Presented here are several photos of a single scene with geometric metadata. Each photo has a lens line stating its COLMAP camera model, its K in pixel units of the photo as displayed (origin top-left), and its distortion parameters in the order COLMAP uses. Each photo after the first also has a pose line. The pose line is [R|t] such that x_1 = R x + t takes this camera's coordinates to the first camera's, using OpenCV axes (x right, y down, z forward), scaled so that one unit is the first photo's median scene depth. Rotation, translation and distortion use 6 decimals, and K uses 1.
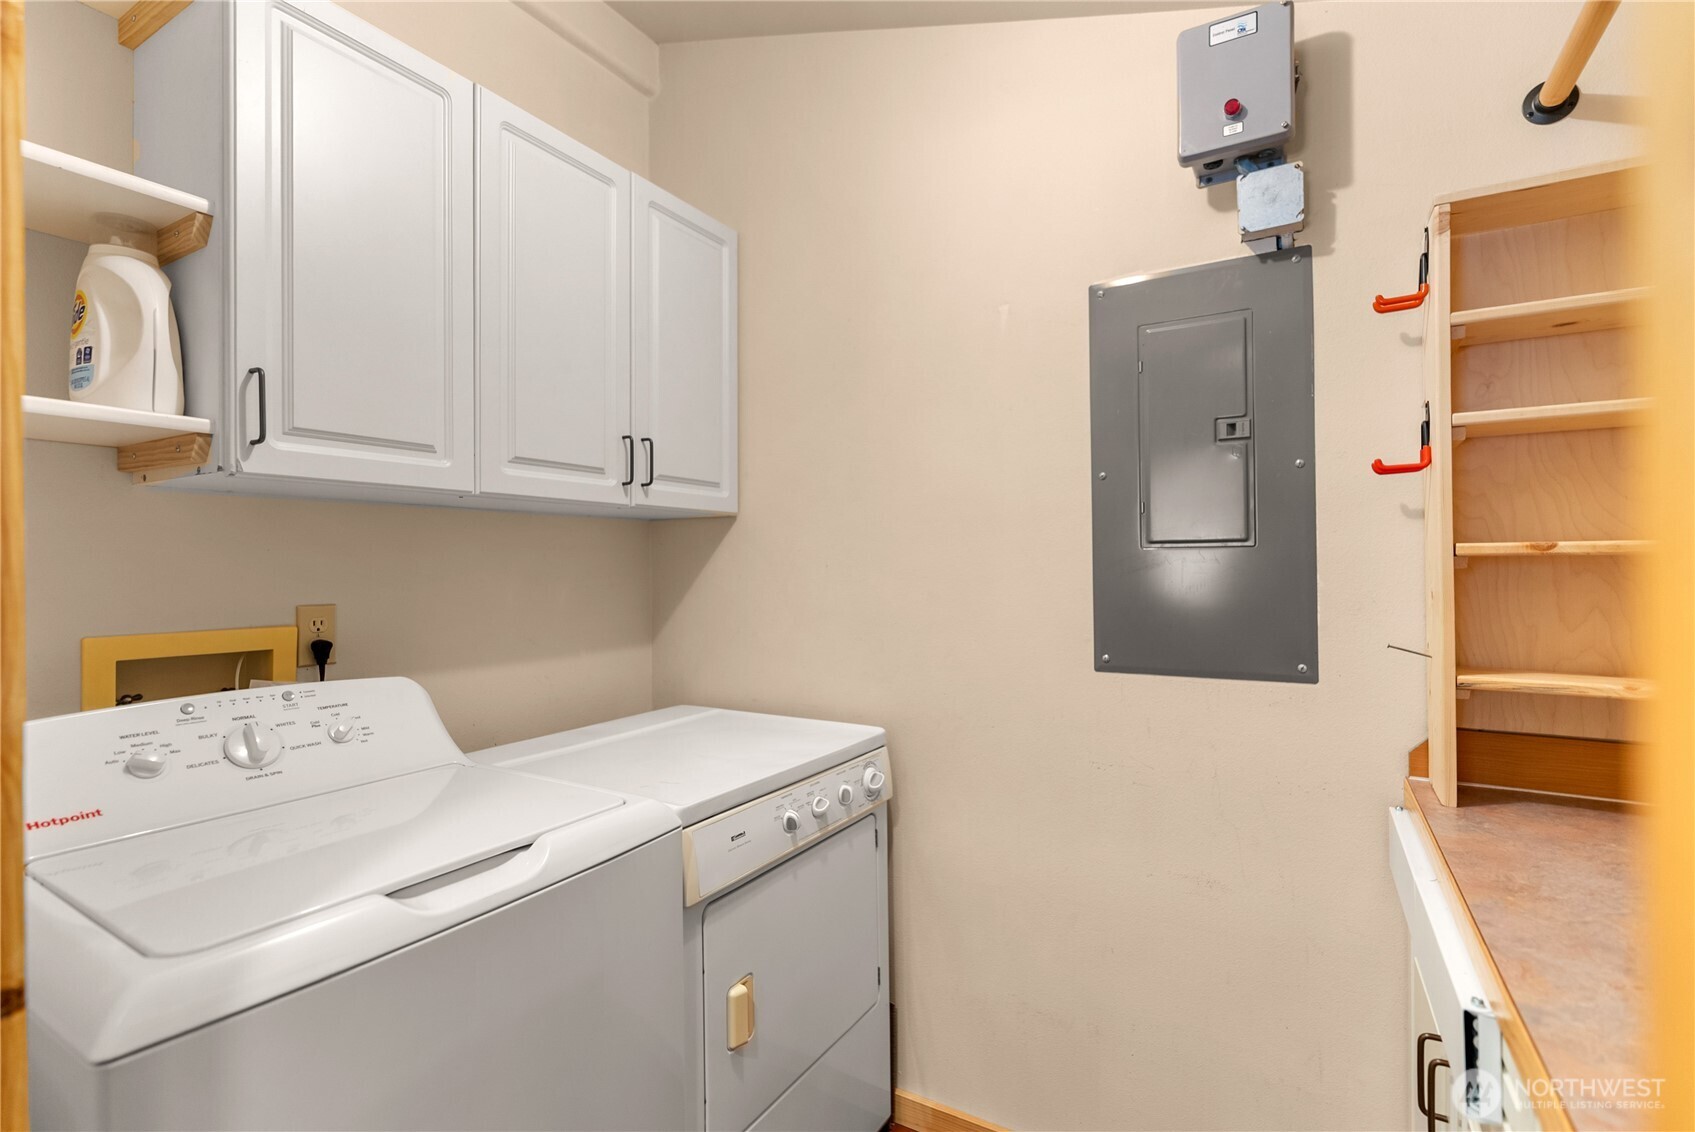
lens RADIAL K [[807.7, 0, 843.3], [0, 807.7, 560.4], [0, 0, 1]] dist [0.001846, 0.000431]
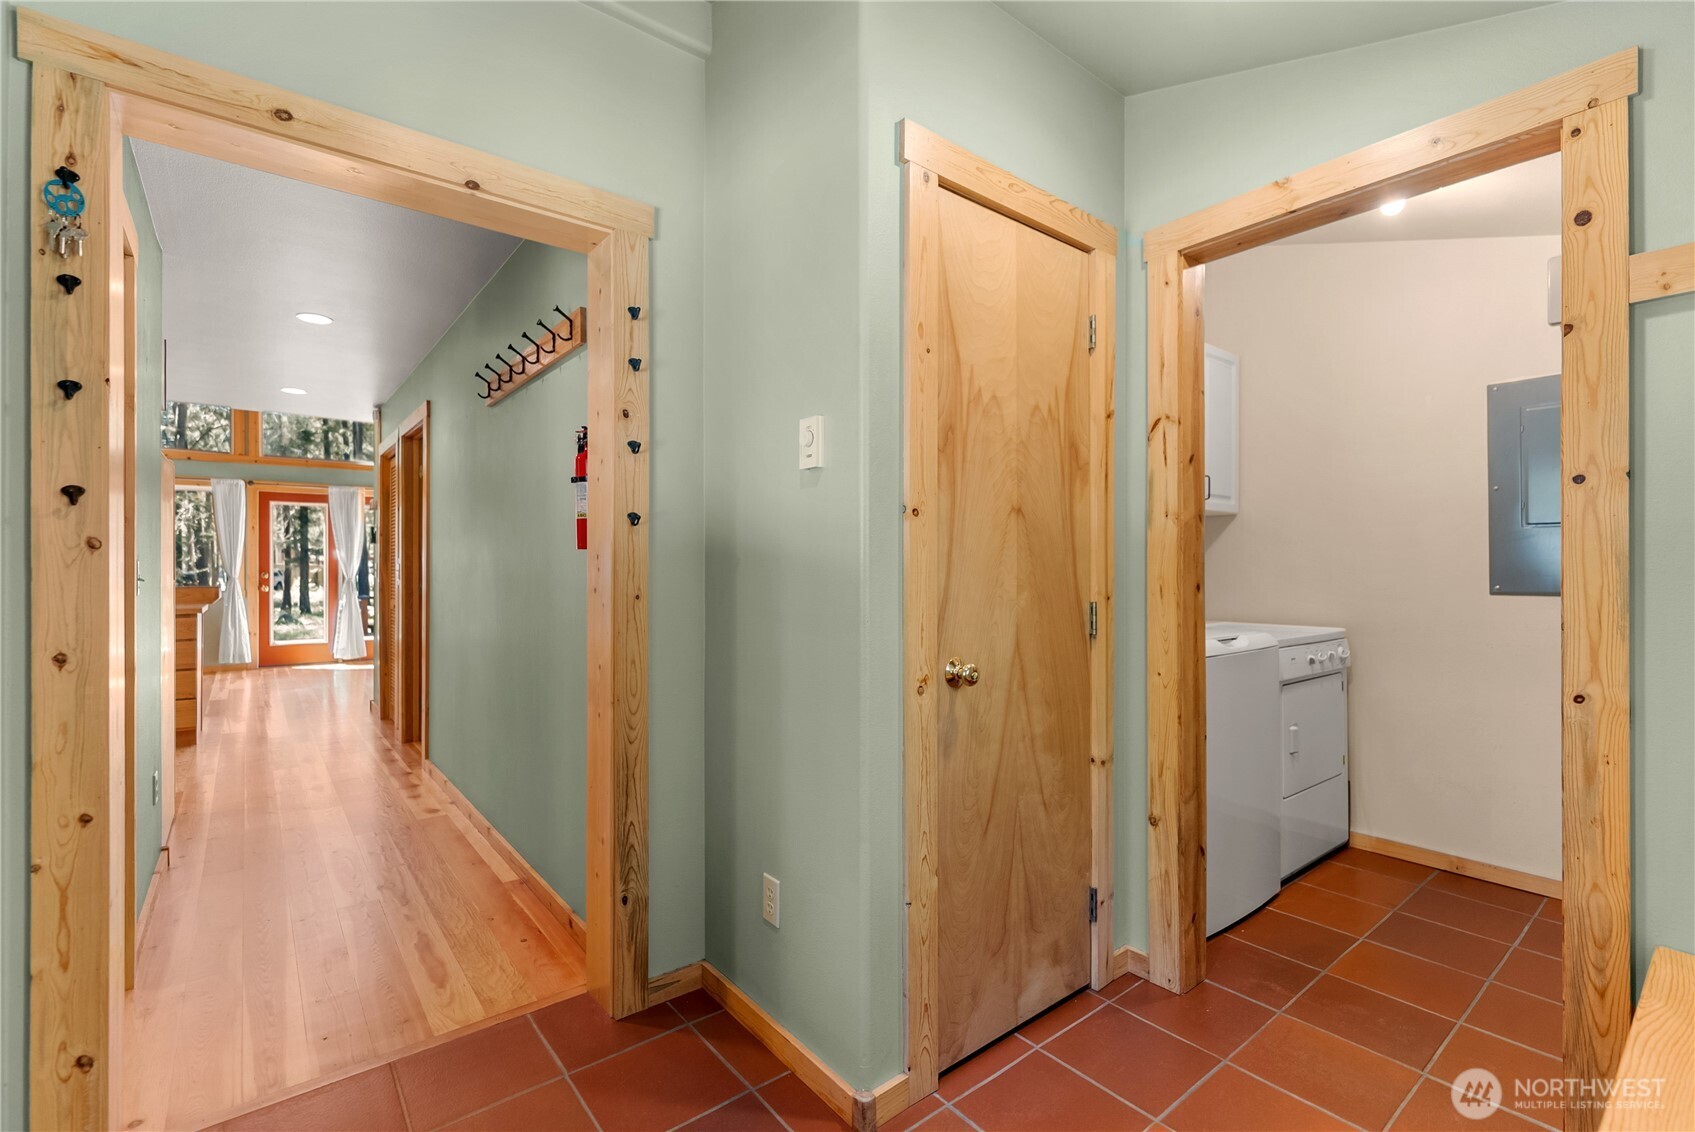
lens RADIAL K [[751.6, 0, 849.5], [0, 751.6, 563.5], [0, 0, 1]] dist [-0.003190, -0.000573]
pose [[0.934805, 0.005019, -0.355127, -0.505803], [-0.004572, 0.999987, 0.002097, 0.079034], [0.355133, -0.000336, 0.934816, -1.262619]]
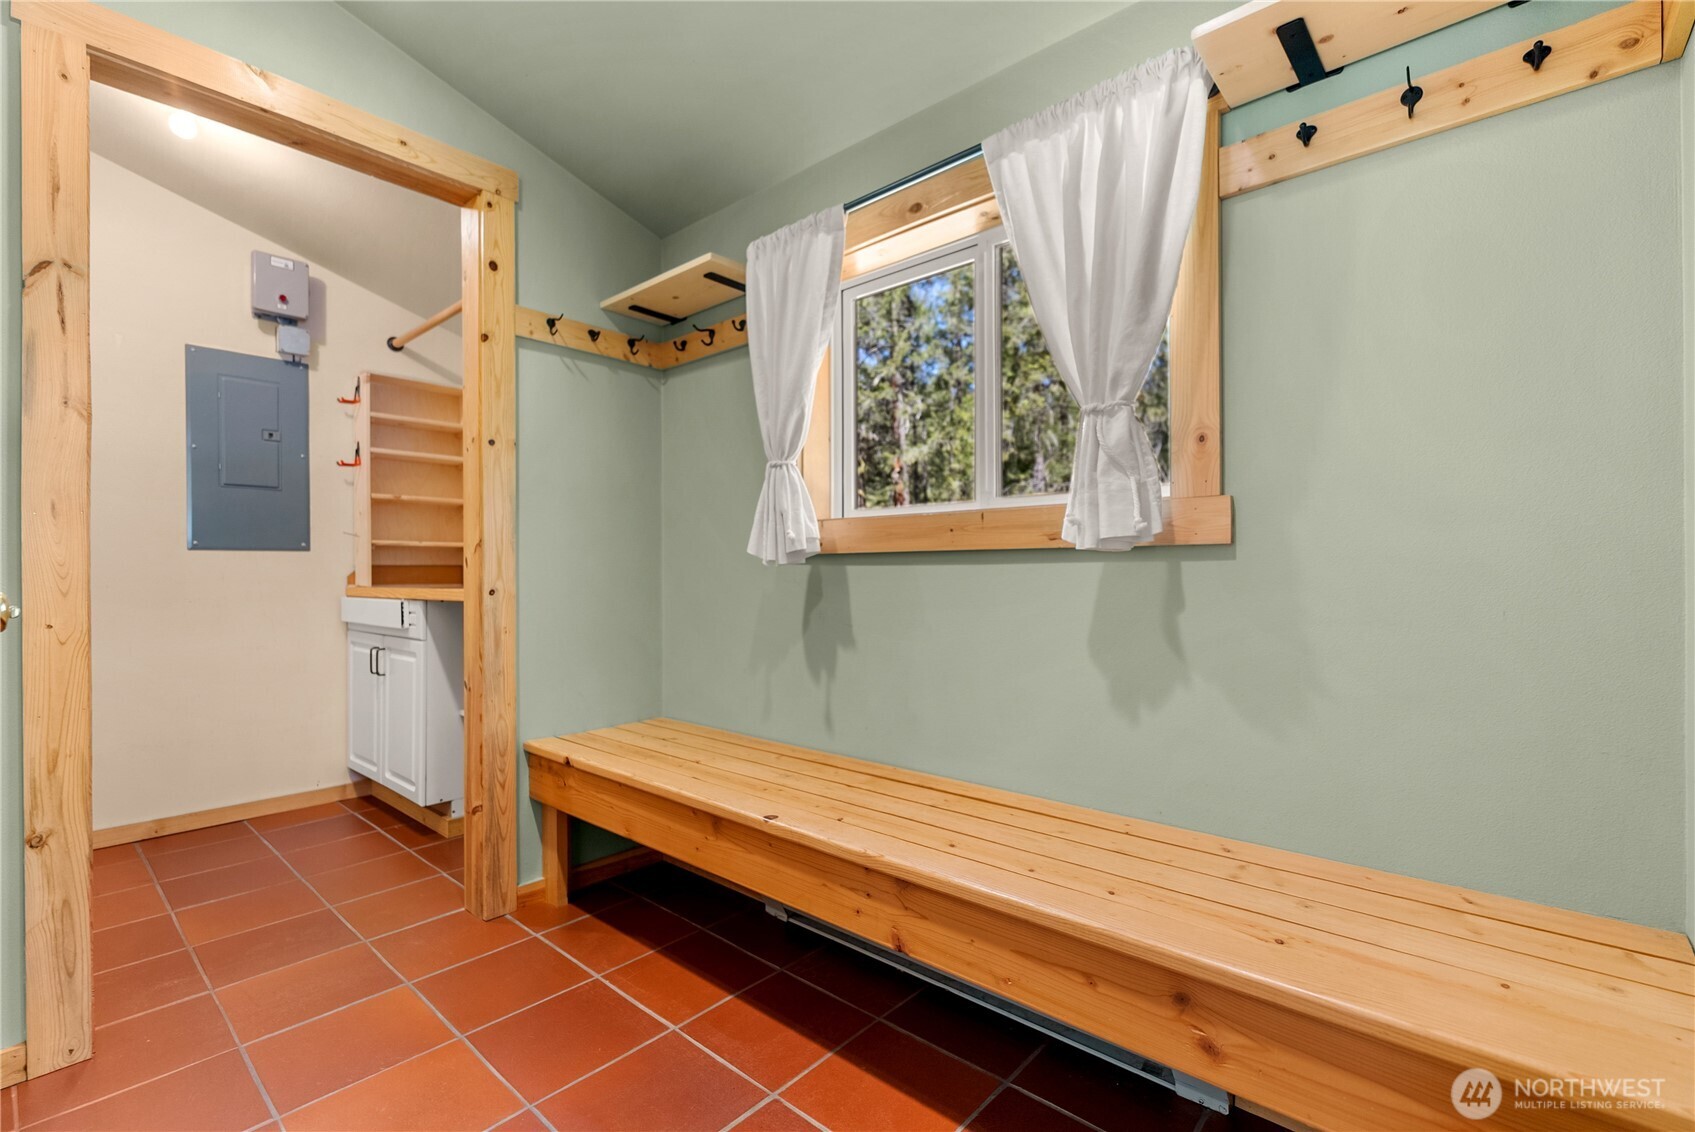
lens RADIAL K [[746.5, 0, 848.7], [0, 746.5, 571.6], [0, 0, 1]] dist [0.000271, -0.000031]
pose [[0.186847, 0.007055, 0.982364, -1.251100], [-0.000037, 0.999974, -0.007174, 0.226931], [-0.982389, 0.001304, 0.186842, -0.943806]]
